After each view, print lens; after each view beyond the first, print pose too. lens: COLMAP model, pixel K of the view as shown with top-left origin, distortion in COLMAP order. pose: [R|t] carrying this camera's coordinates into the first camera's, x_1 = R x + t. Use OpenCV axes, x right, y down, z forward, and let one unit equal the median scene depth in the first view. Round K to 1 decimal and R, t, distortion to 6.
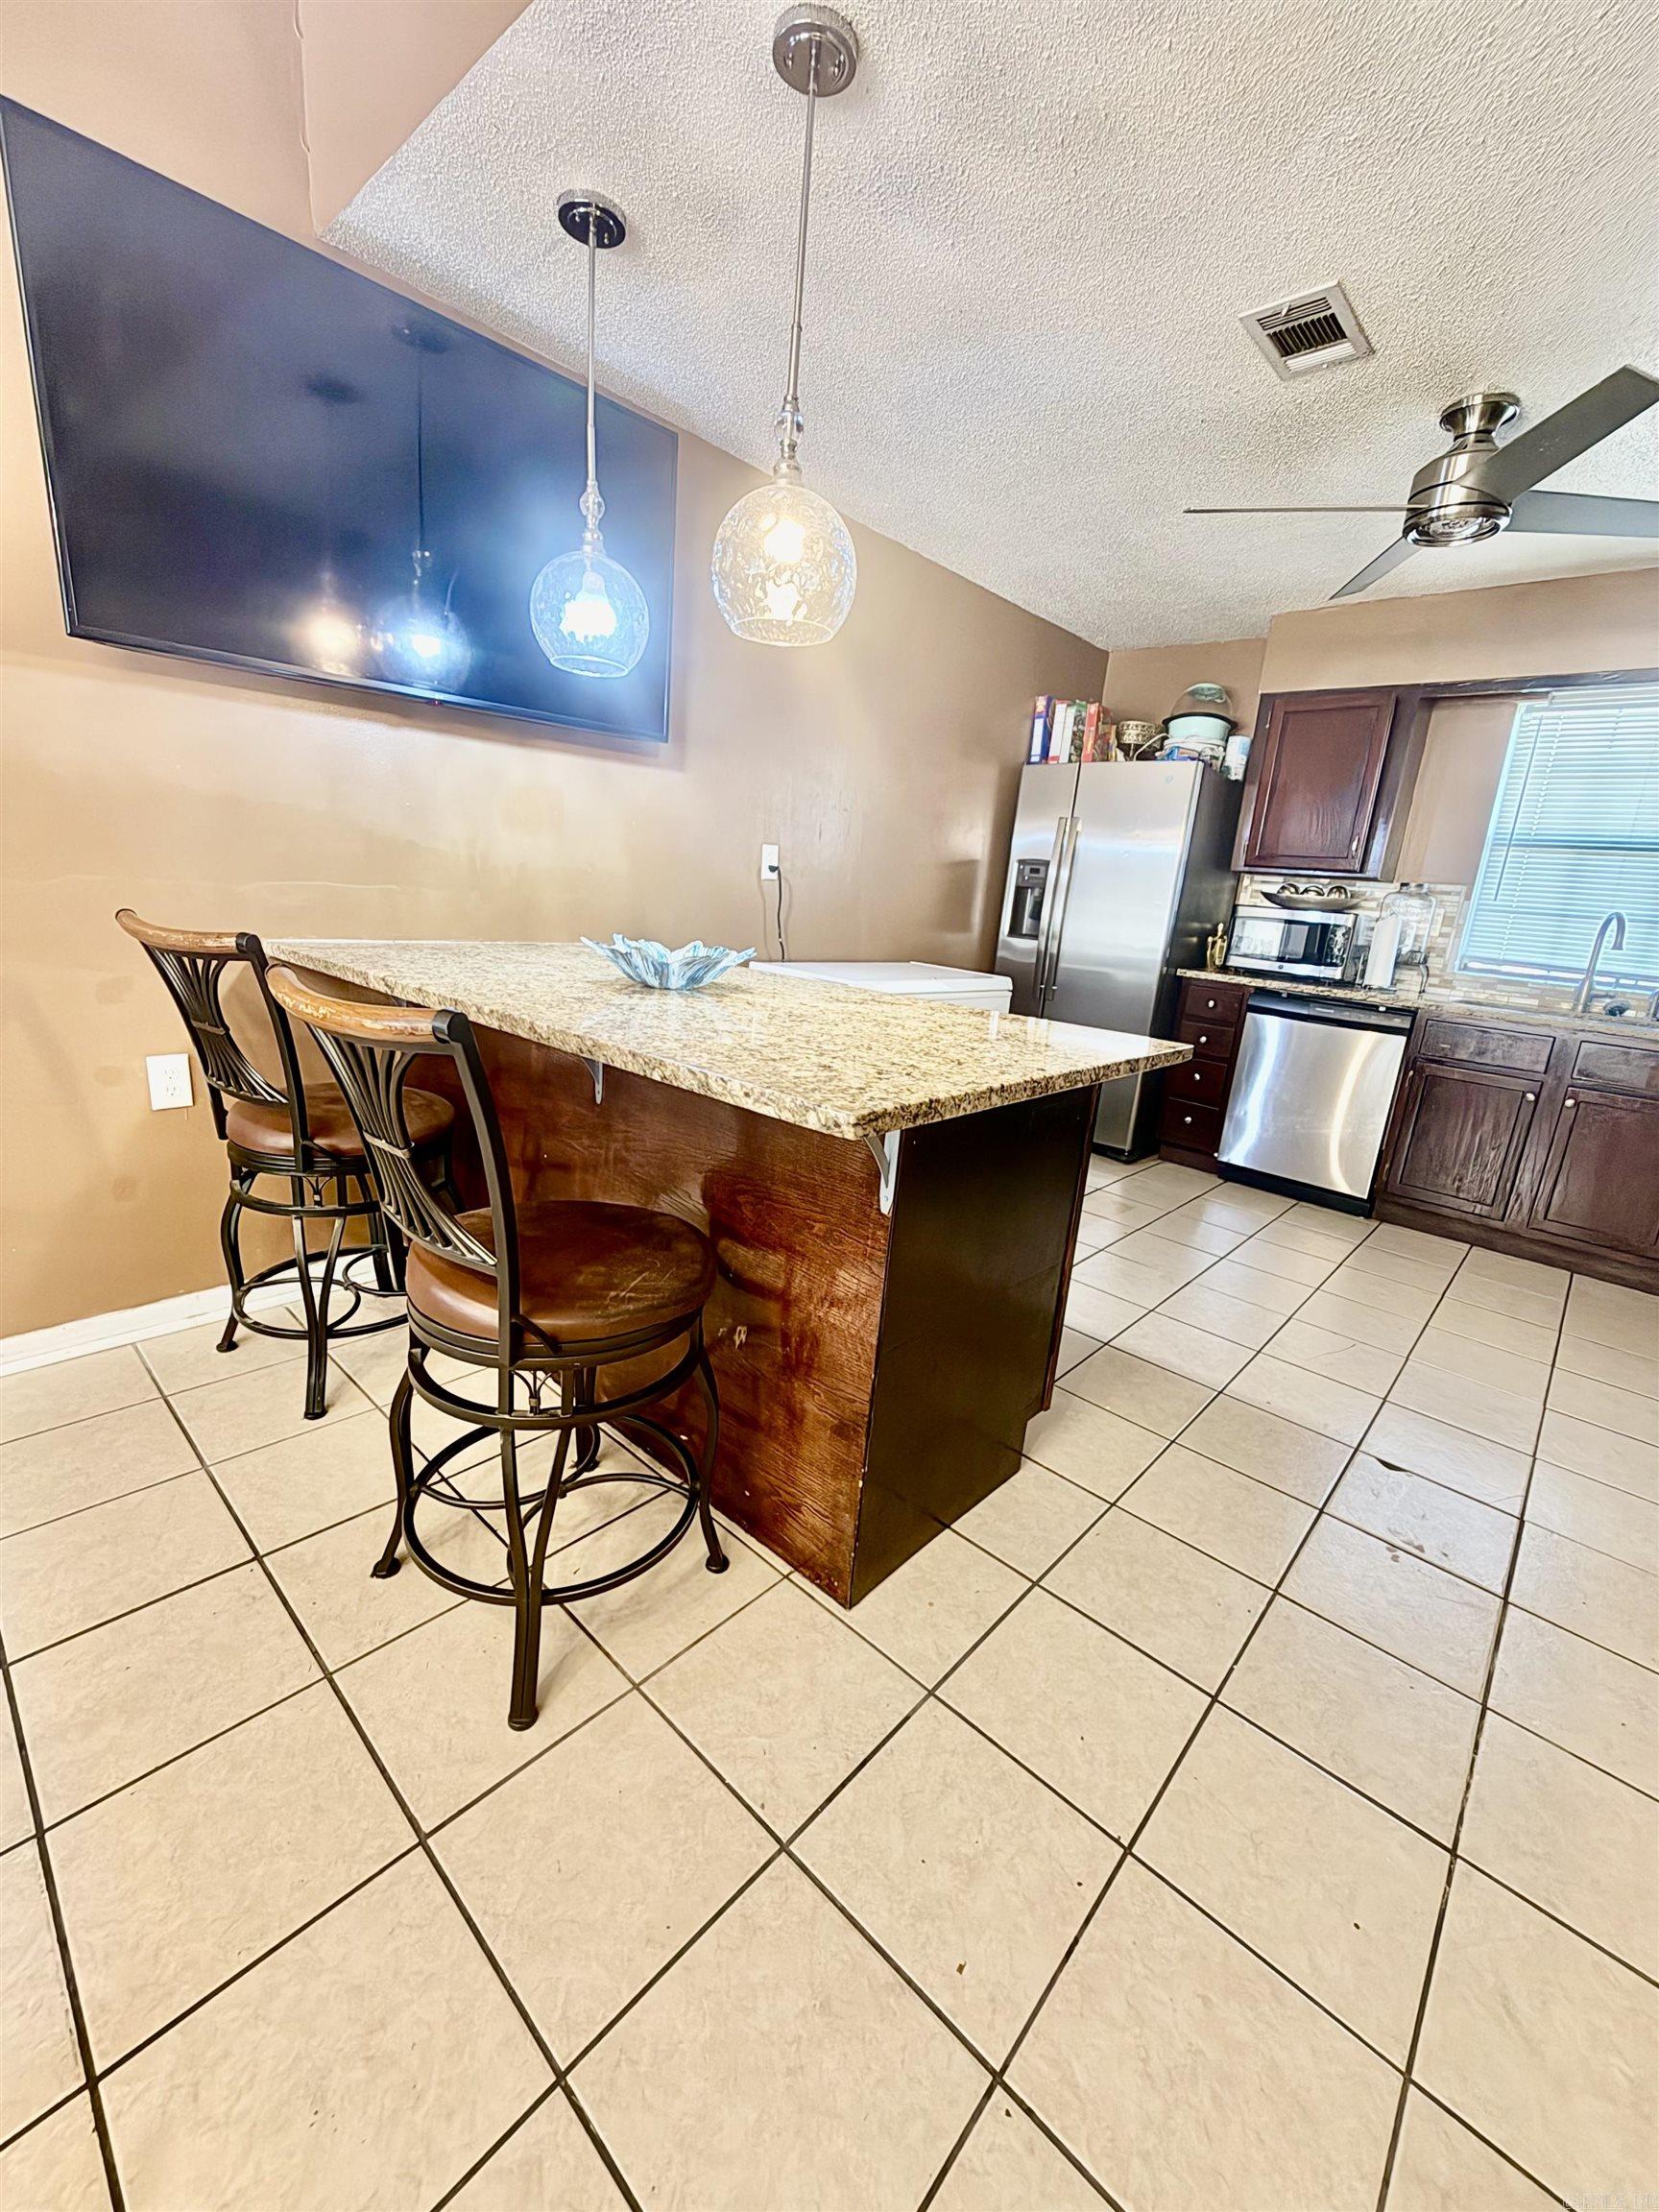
lens RADIAL K [[883.6, 0, 831.4], [0, 883.6, 1099.2], [0, 0, 1]] dist [-0.000859, 0.000031]
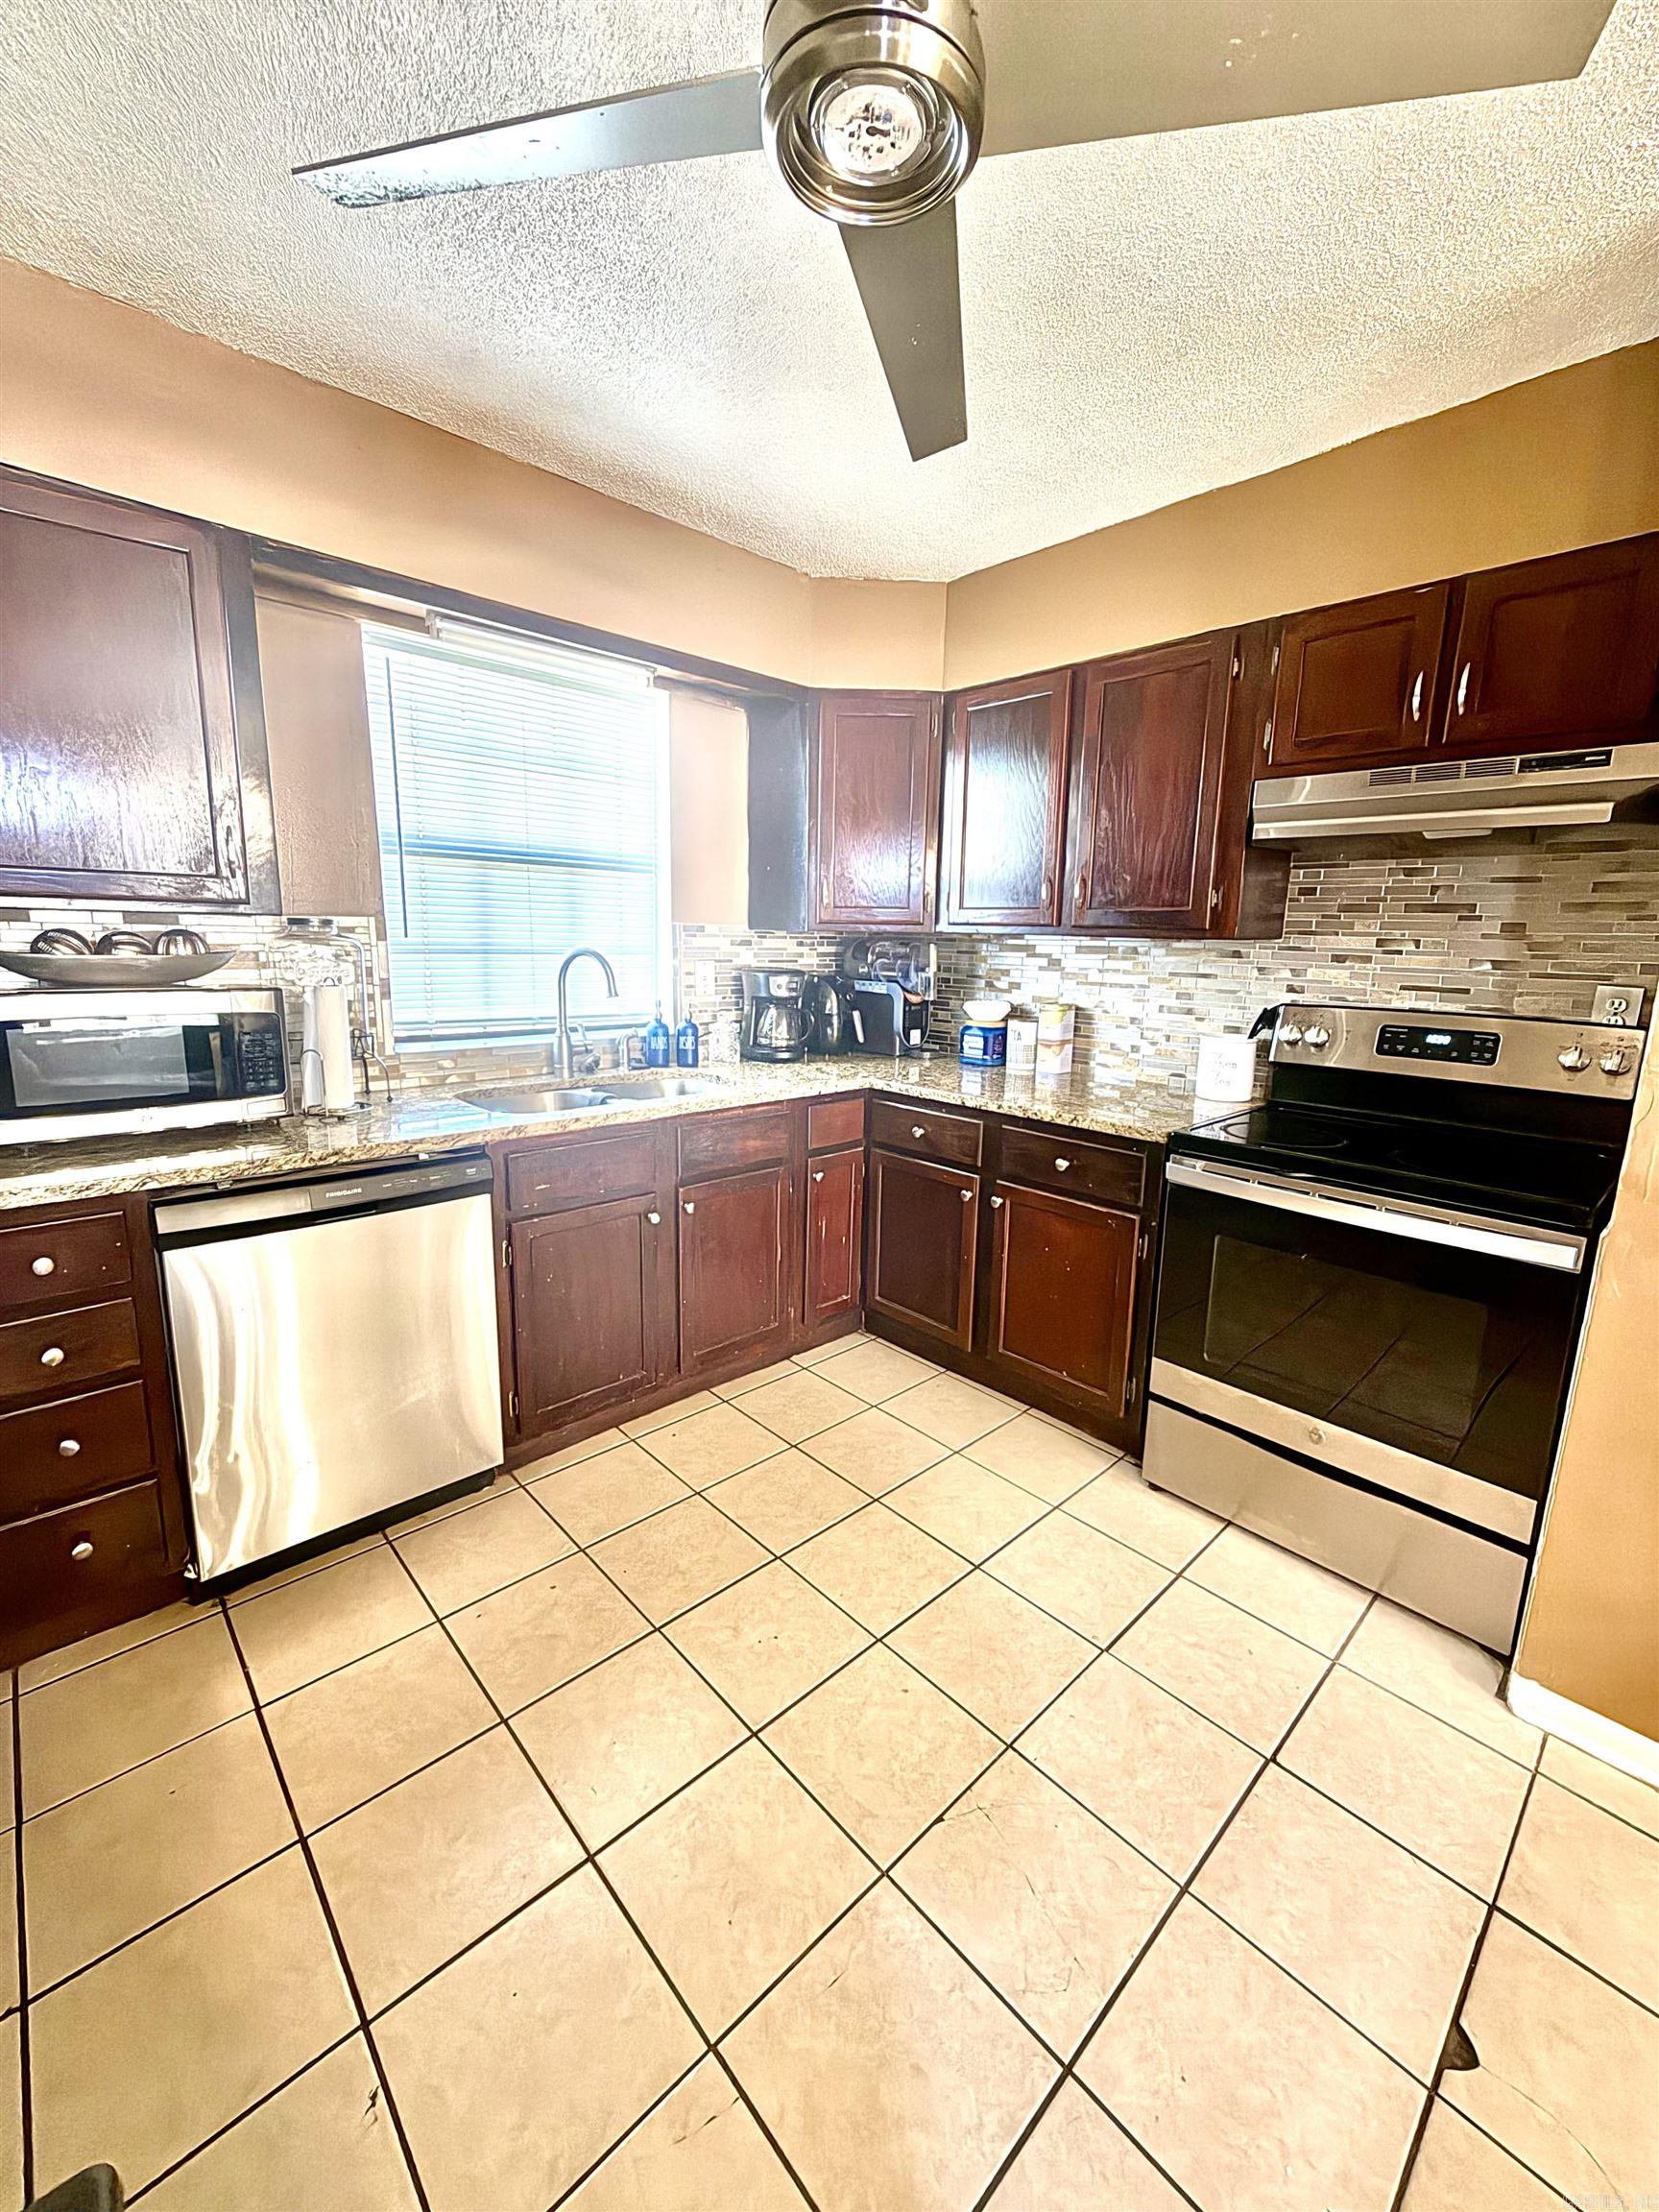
lens RADIAL K [[883.6, 0, 839.4], [0, 883.6, 1101.7], [0, 0, 1]] dist [-0.000859, 0.000031]
pose [[0.075349, -0.265476, 0.961169, 0.112910], [0.222279, 0.944127, 0.243343, -0.195854], [-0.972067, 0.195312, 0.130149, 0.621060]]
